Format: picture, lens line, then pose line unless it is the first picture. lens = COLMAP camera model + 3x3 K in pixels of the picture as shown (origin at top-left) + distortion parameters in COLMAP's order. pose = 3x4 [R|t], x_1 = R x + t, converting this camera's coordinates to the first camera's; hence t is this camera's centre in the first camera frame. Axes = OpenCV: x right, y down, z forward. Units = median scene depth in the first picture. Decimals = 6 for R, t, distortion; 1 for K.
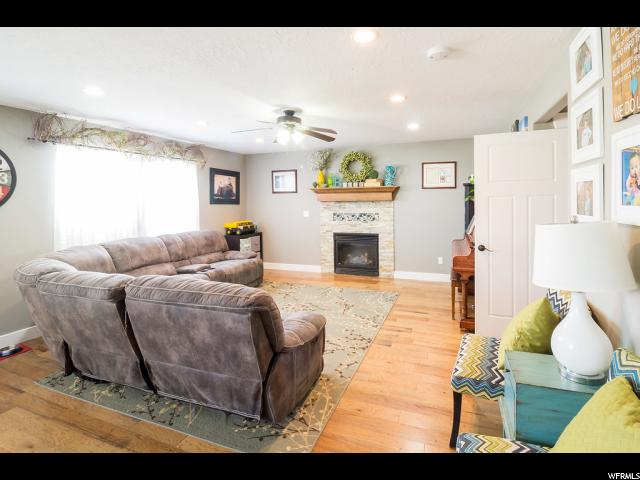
lens RADIAL K [[322.1, 0, 321.4], [0, 322.1, 225.5], [0, 0, 1]] dist [0.002378, -0.000087]
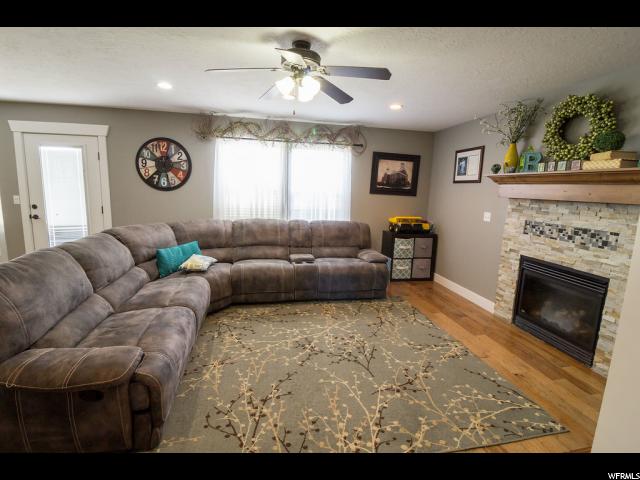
lens RADIAL K [[295.7, 0, 320.0], [0, 295.7, 240.0], [0, 0, 1]] dist [-0.000509, -0.000350]
pose [[0.545638, 0.176620, -0.819197, 0.270848], [-0.108560, 0.984198, 0.139887, -0.038620], [0.830959, 0.012604, 0.556190, 0.424027]]
